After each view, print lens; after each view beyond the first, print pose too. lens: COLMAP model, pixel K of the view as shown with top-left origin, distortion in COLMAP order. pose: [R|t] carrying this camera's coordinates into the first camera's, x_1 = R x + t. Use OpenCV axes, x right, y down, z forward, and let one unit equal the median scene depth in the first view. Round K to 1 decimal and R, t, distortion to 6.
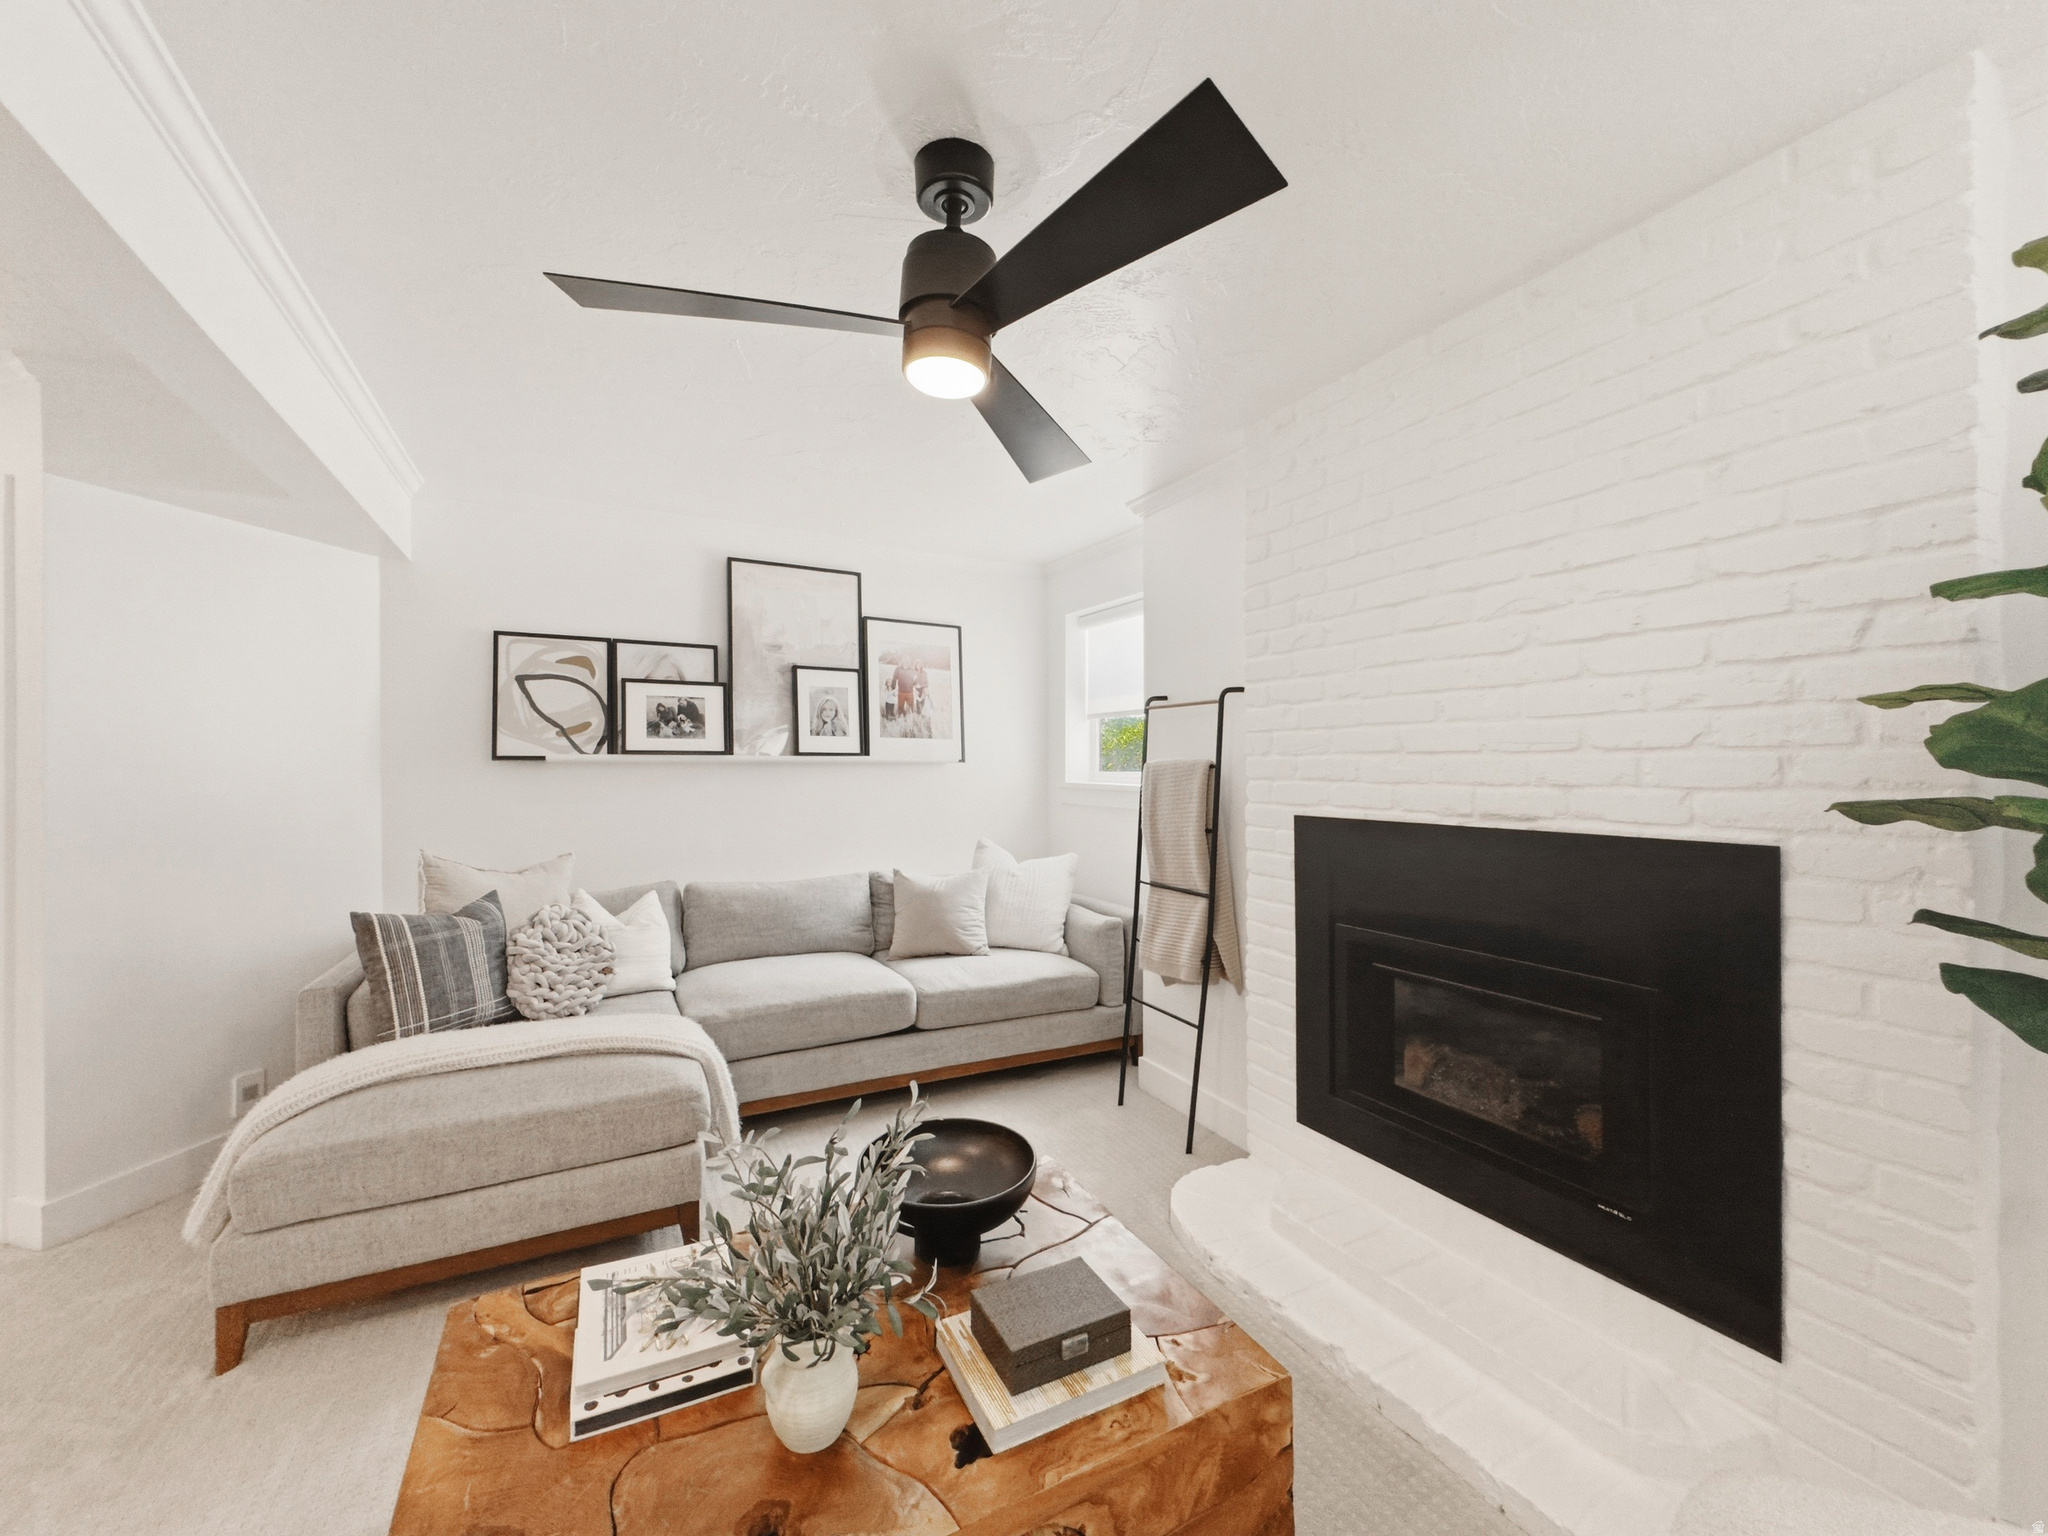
lens RADIAL K [[825.5, 0, 1026.6], [0, 825.5, 771.9], [0, 0, 1]] dist [-0.002089, 0.000654]
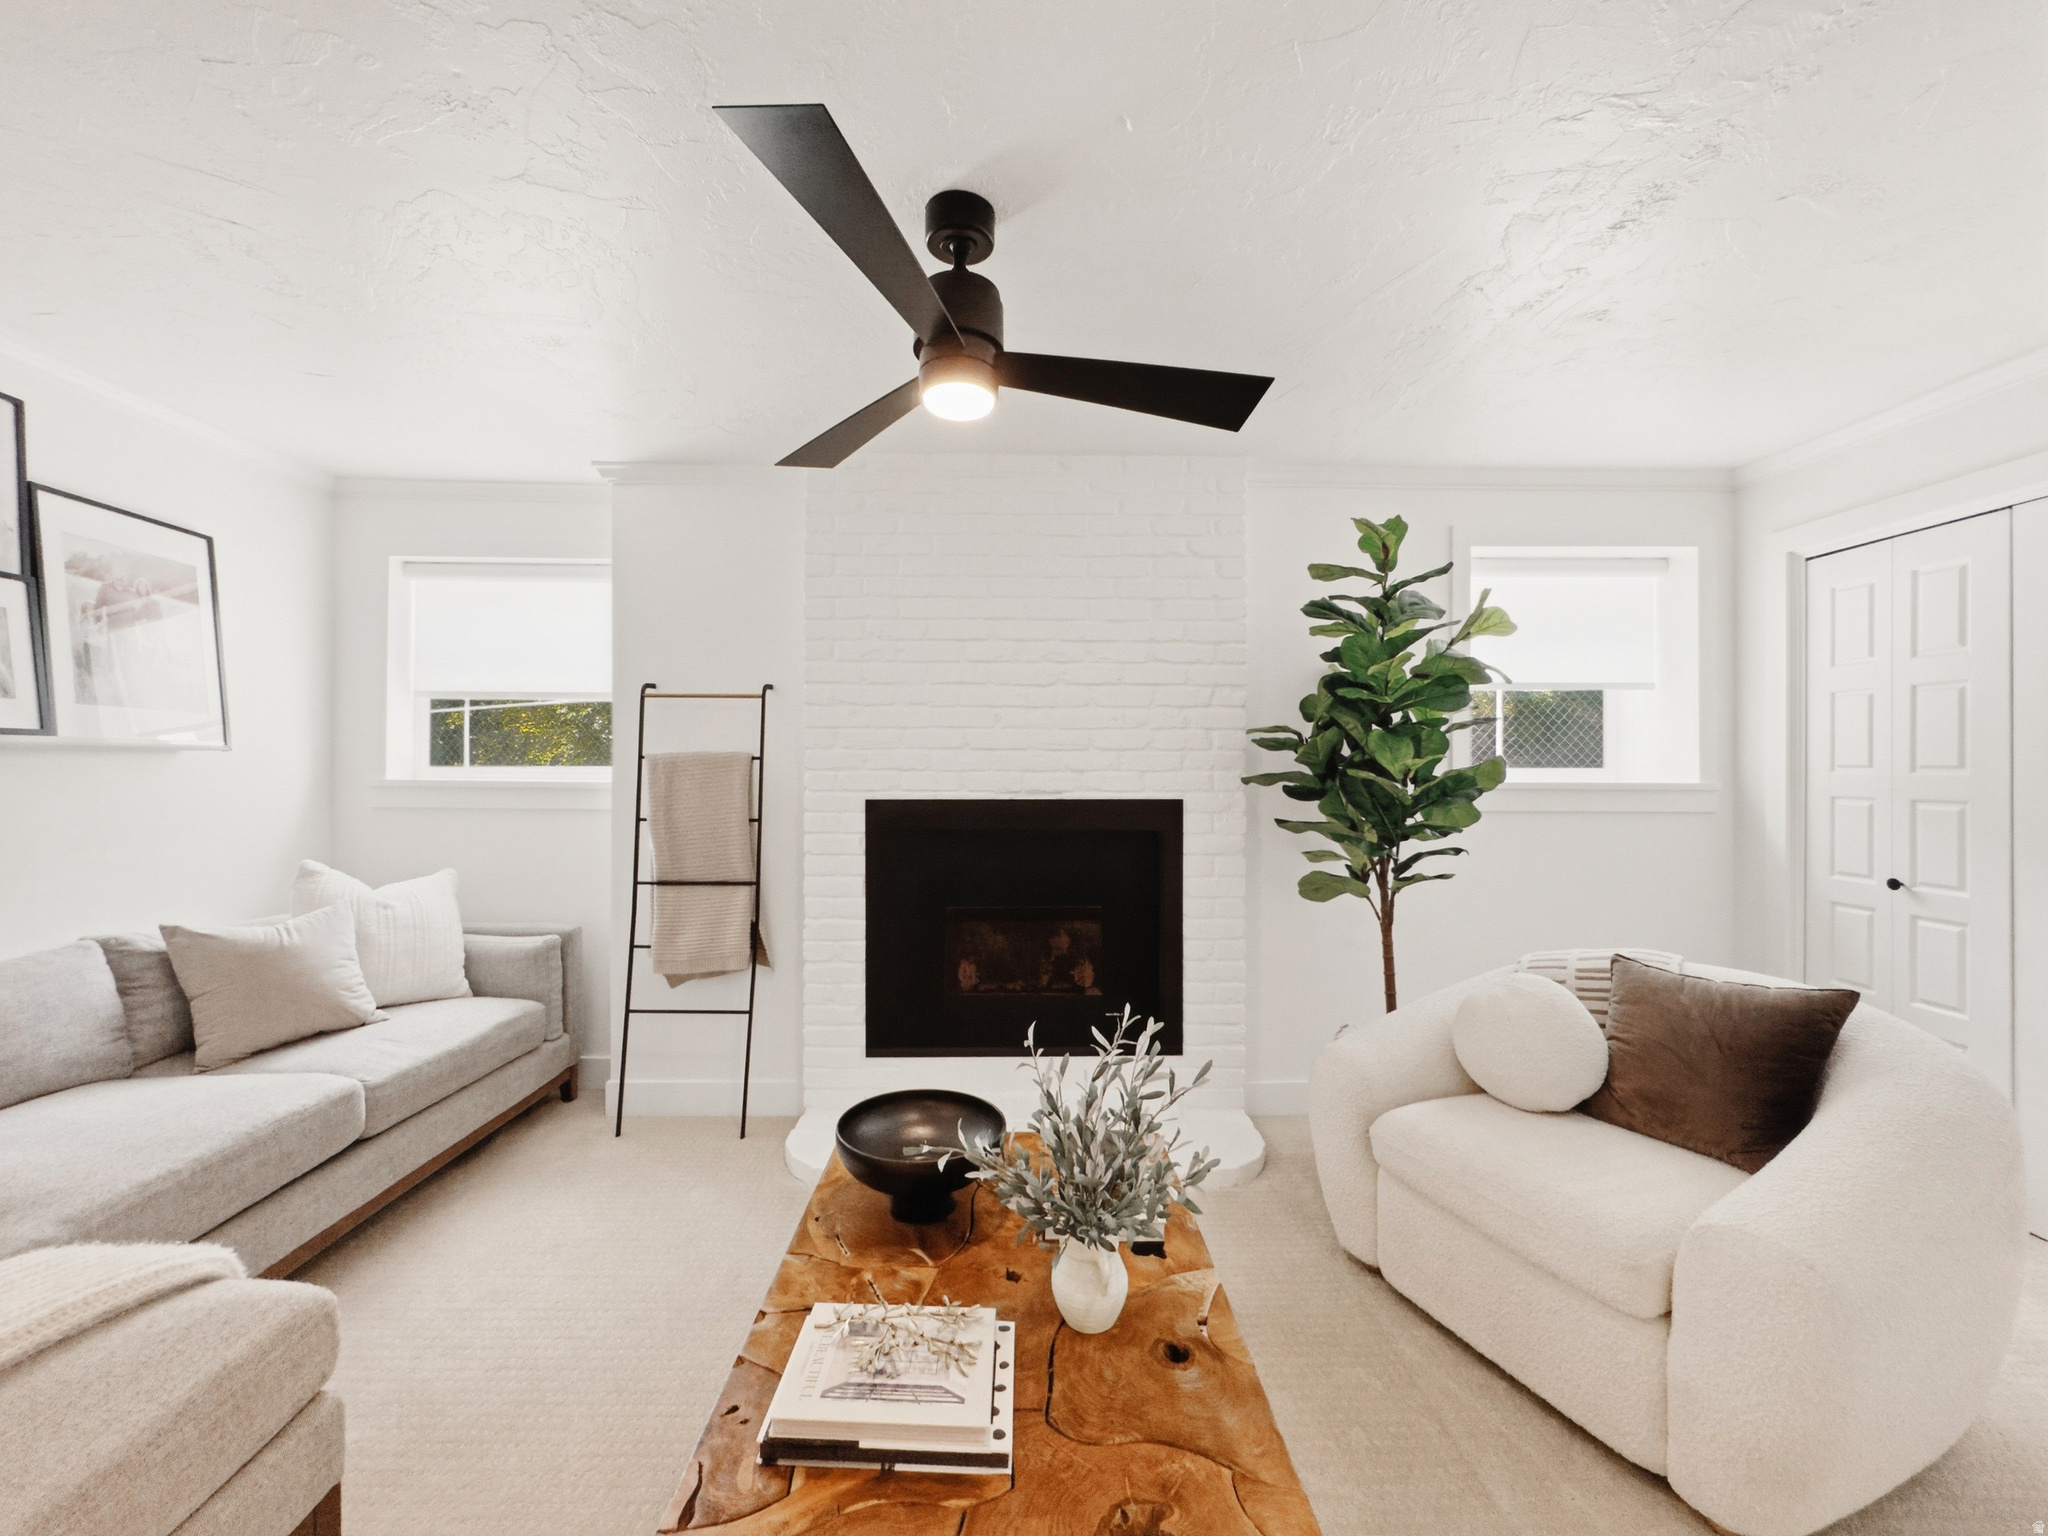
lens RADIAL K [[825.5, 0, 1027.2], [0, 825.5, 762.2], [0, 0, 1]] dist [-0.002089, 0.000654]
pose [[0.445334, 0.005811, 0.895346, -0.496628], [0.003912, 0.999957, -0.008436, 0.007508], [-0.895356, 0.007259, 0.445292, 0.203174]]
